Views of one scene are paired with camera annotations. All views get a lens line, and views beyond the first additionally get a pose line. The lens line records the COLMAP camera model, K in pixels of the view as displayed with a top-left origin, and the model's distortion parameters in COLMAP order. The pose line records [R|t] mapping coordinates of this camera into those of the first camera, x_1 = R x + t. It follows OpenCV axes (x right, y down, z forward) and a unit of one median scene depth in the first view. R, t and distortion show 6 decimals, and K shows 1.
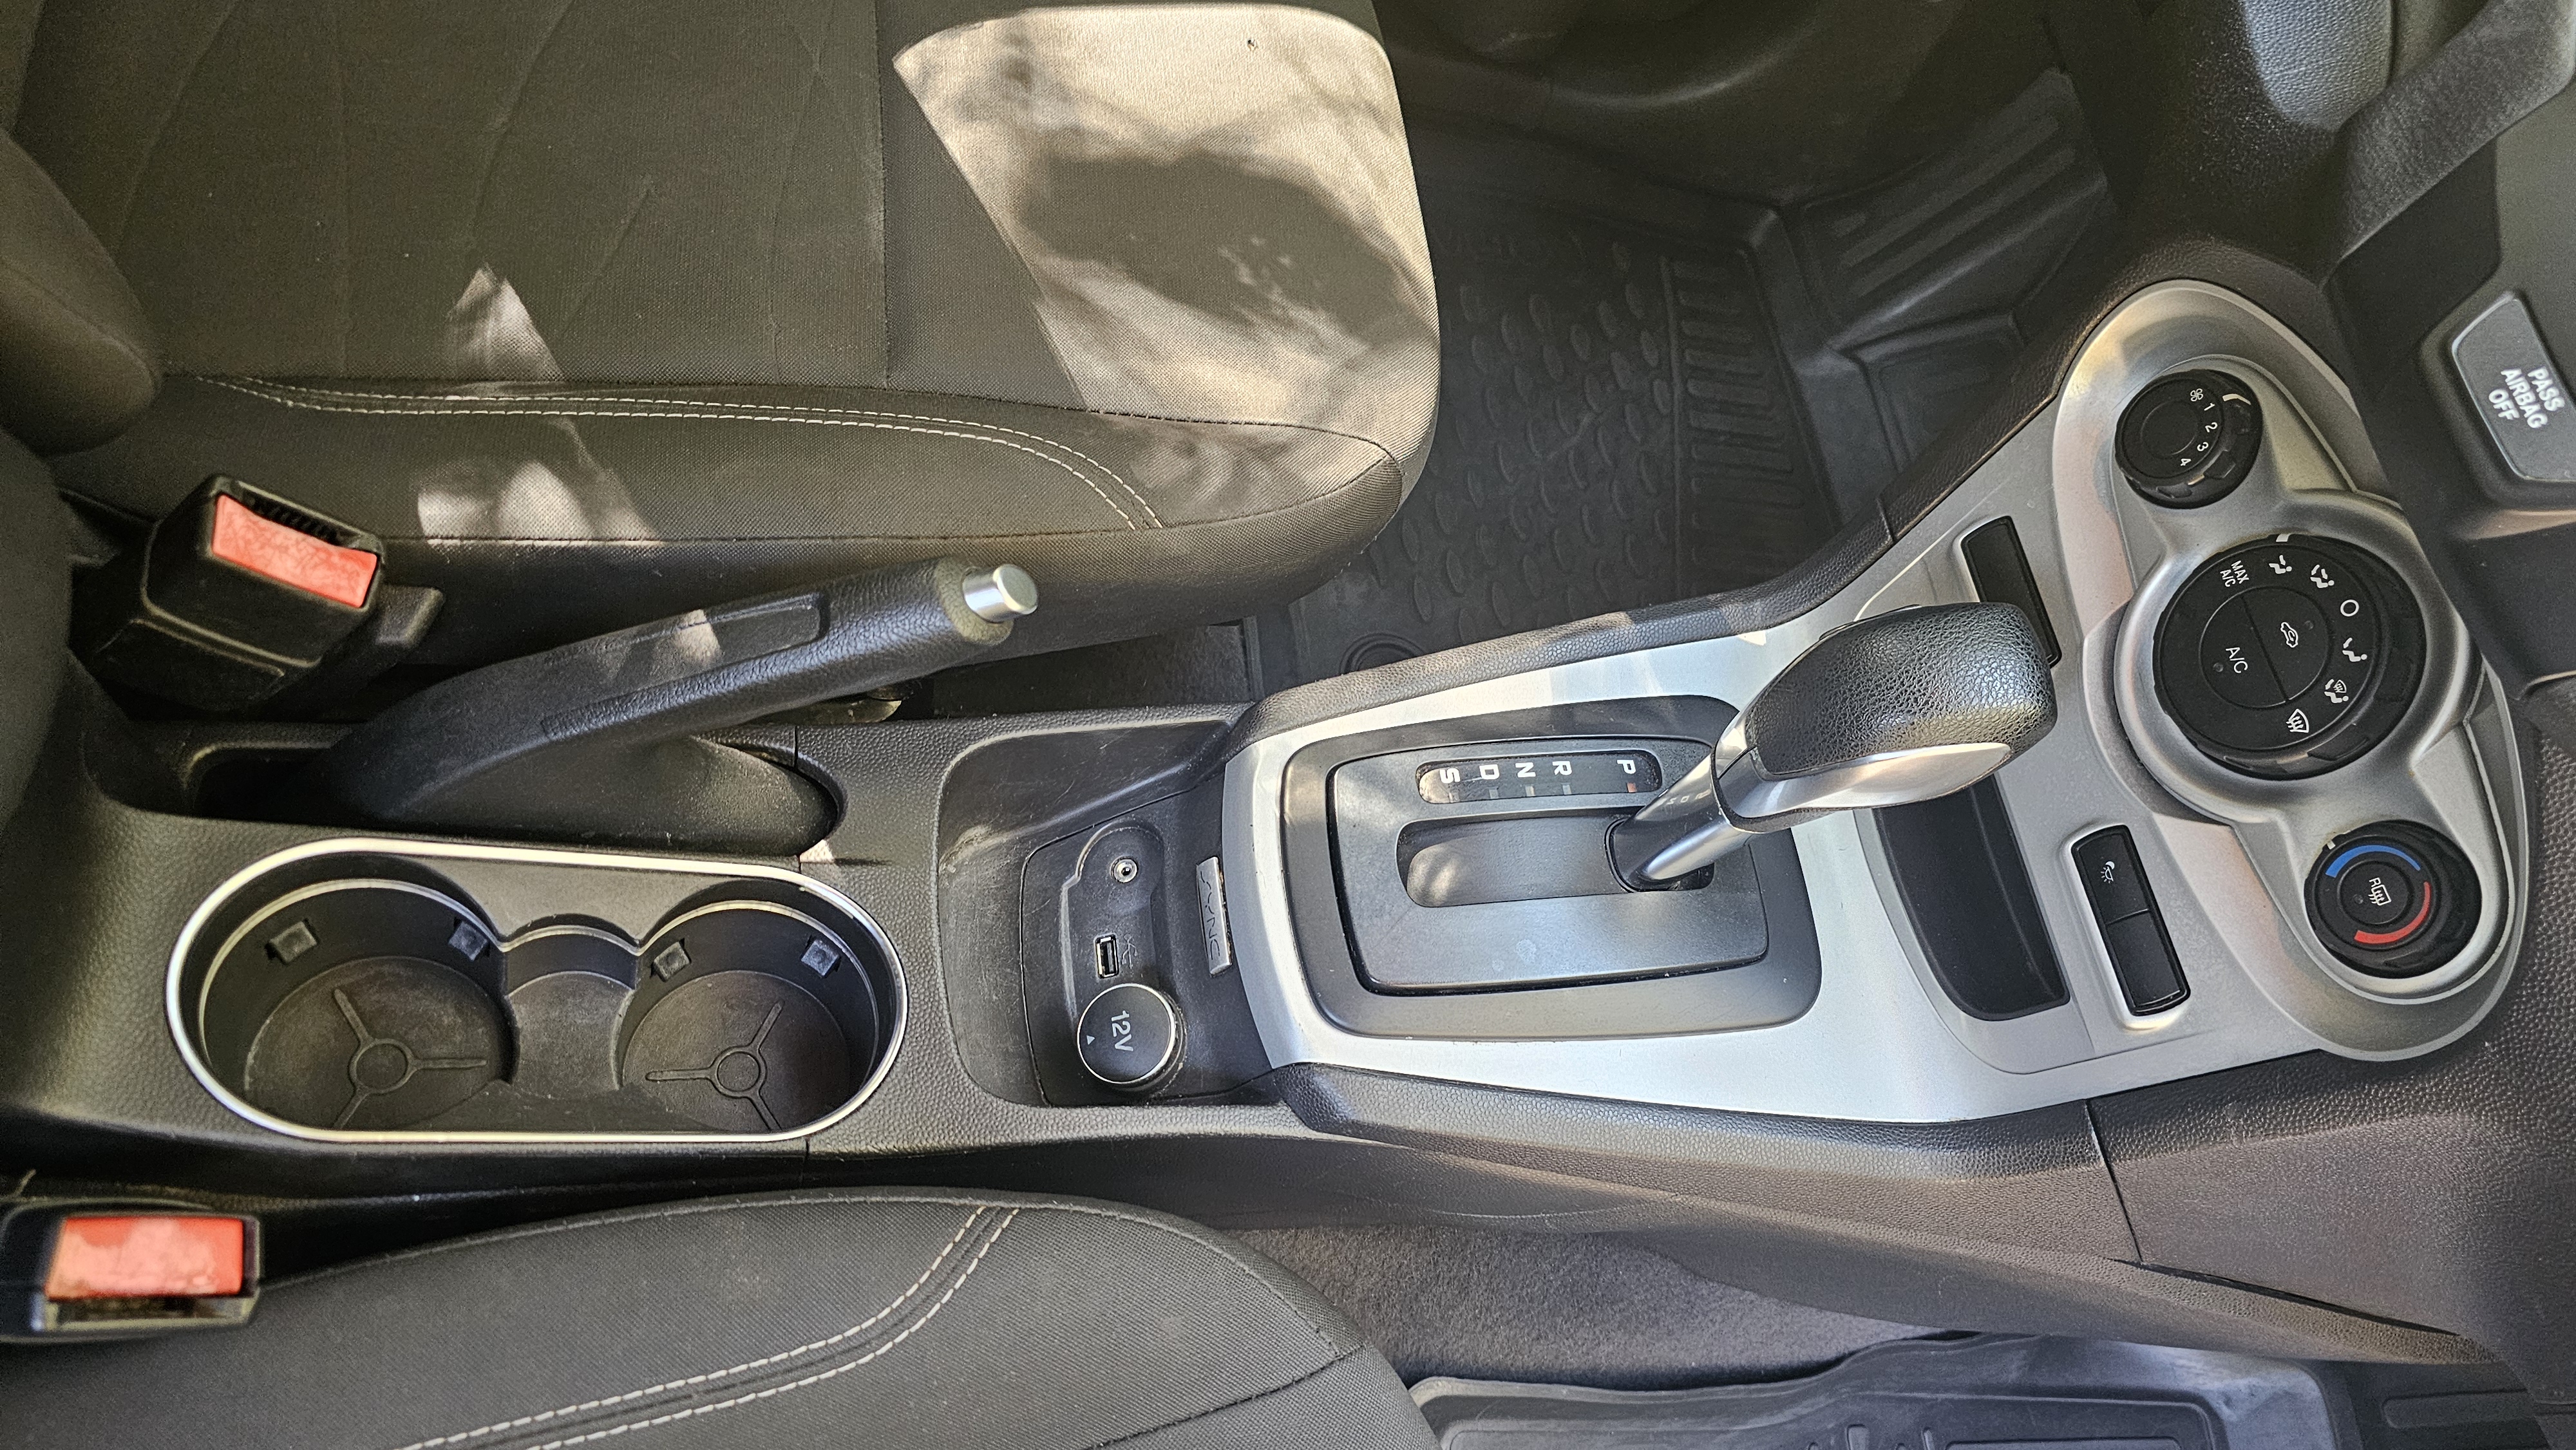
lens RADIAL K [[1606.5, 0, 1288.0], [0, 1606.5, 725.0], [0, 0, 1]] dist [-0.000760, -0.012499]
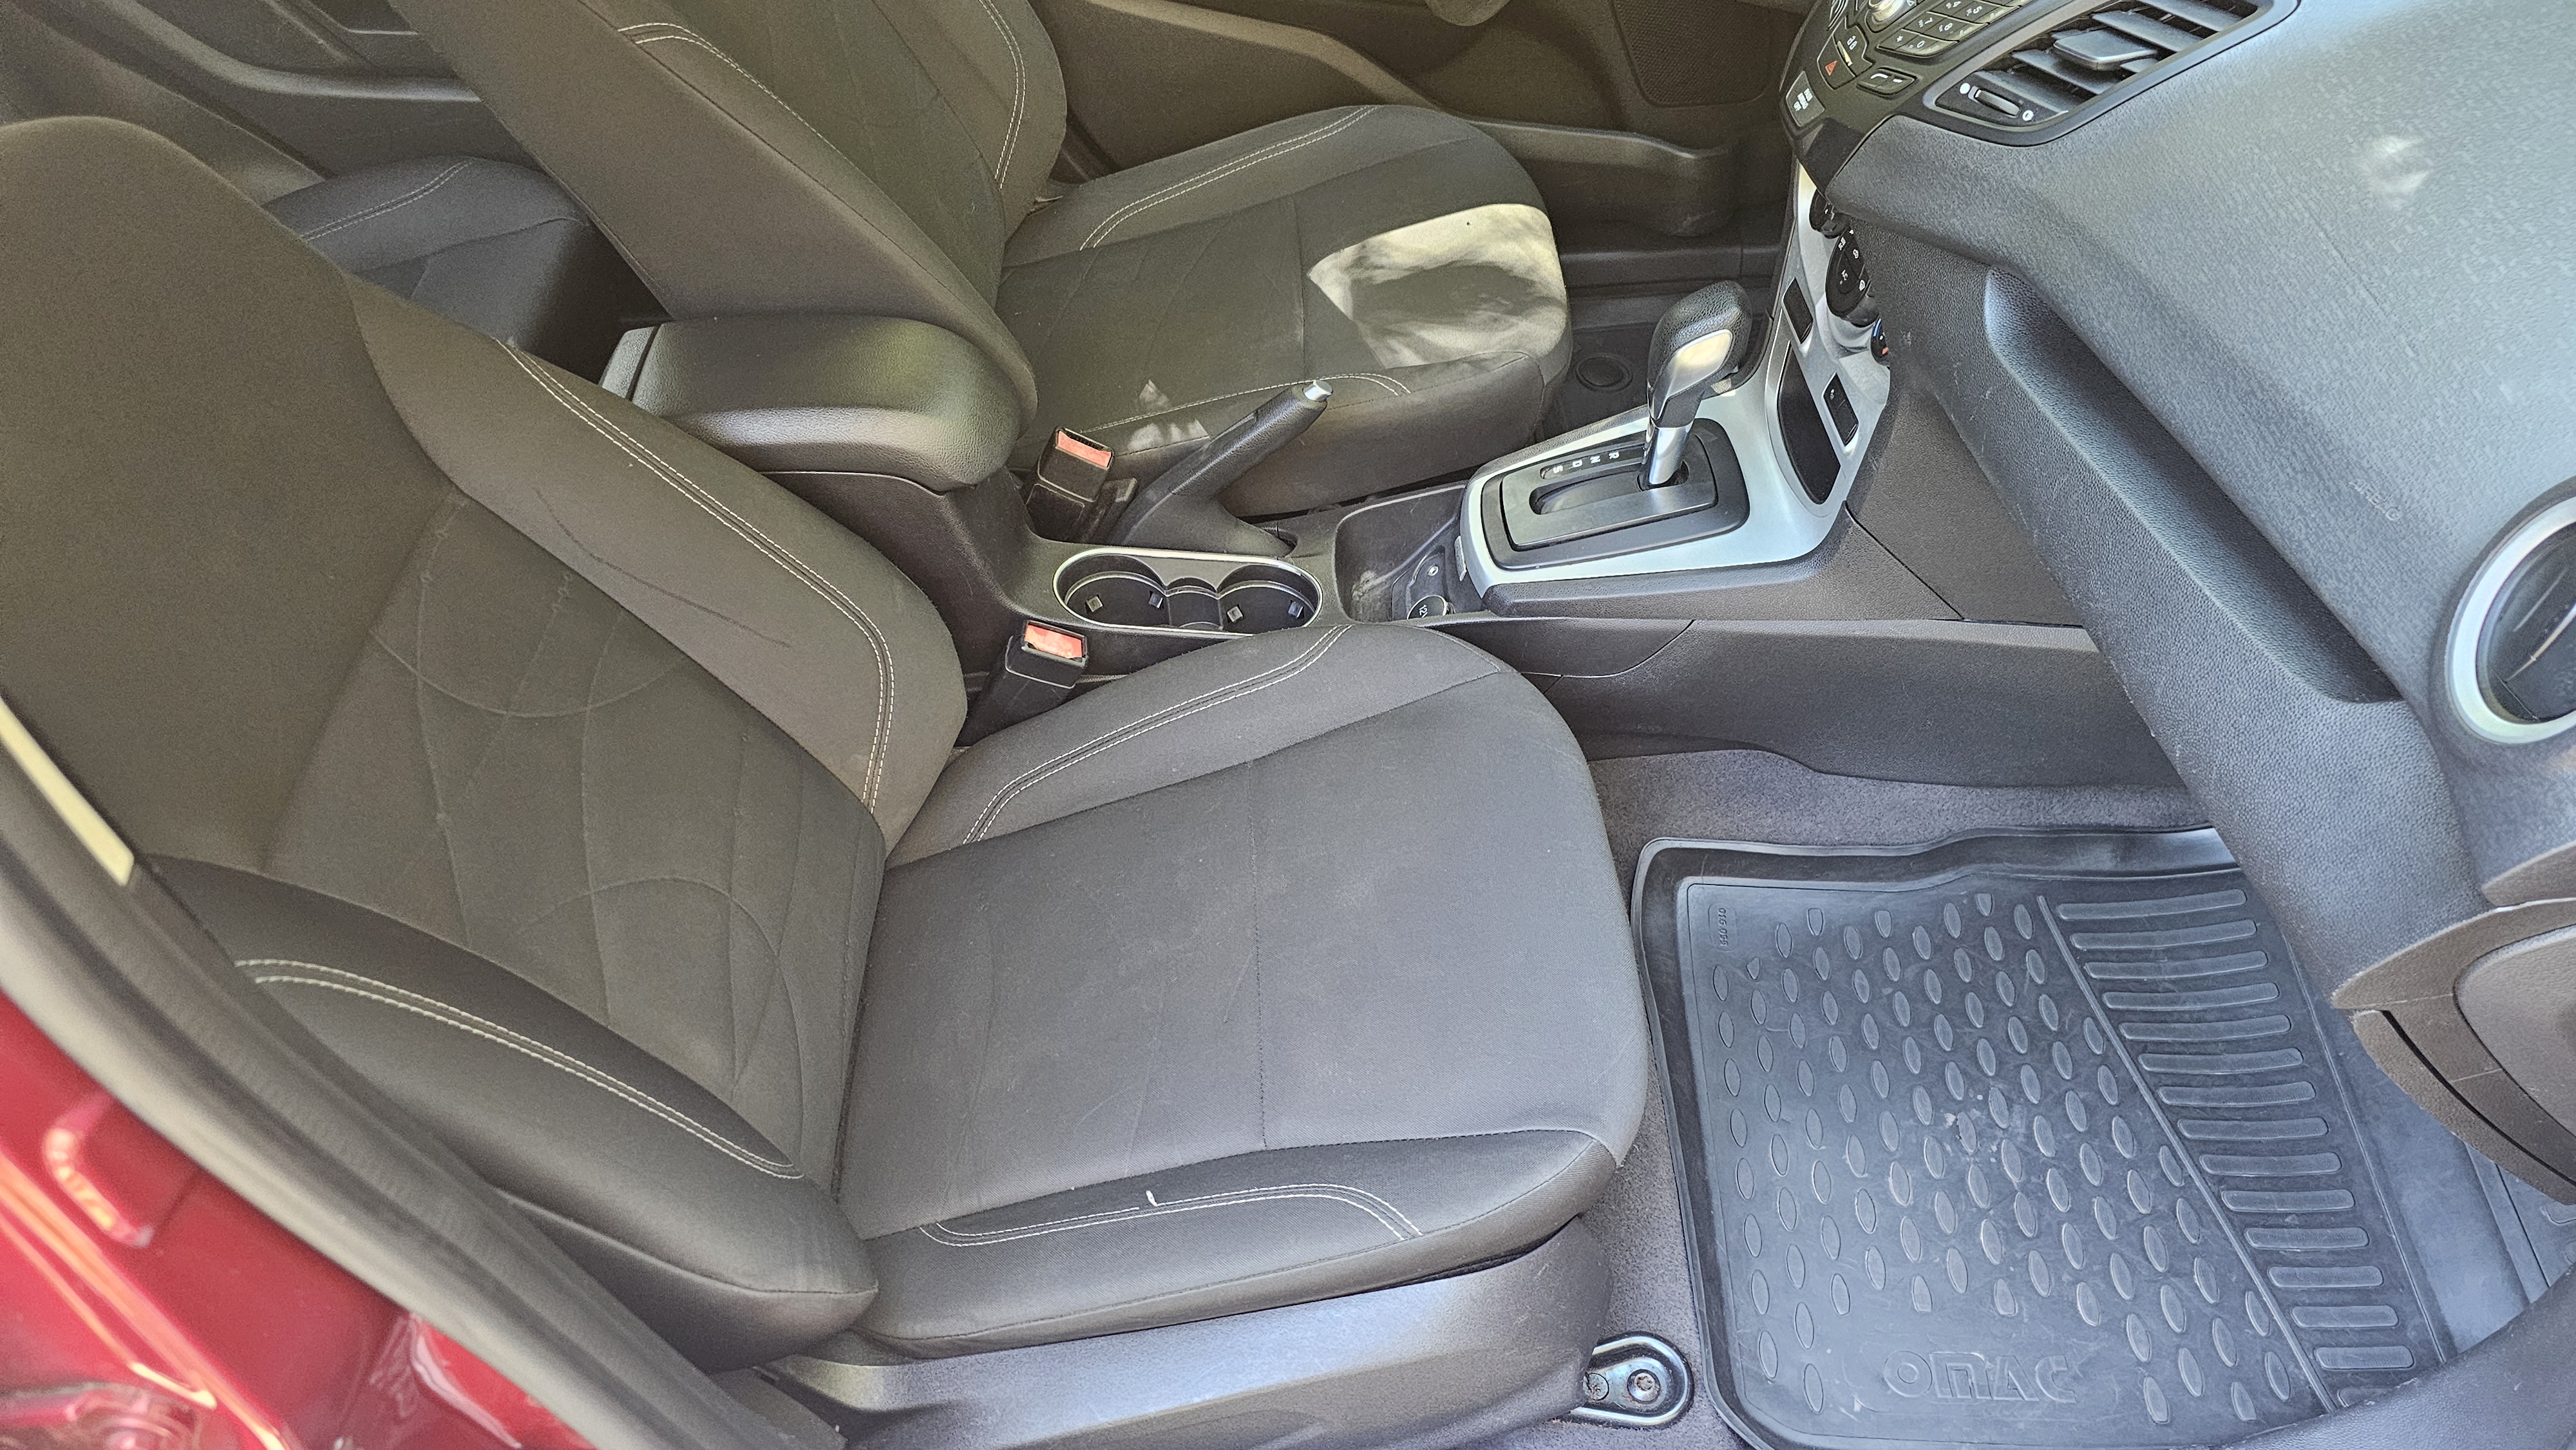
lens RADIAL K [[1606.5, 0, 1288.0], [0, 1606.5, 725.0], [0, 0, 1]] dist [-0.000760, -0.012499]
pose [[0.901230, -0.195422, -0.386776, 0.540626], [0.085417, 0.955142, -0.283563, 0.936172], [0.424840, 0.222519, 0.877494, -0.943243]]
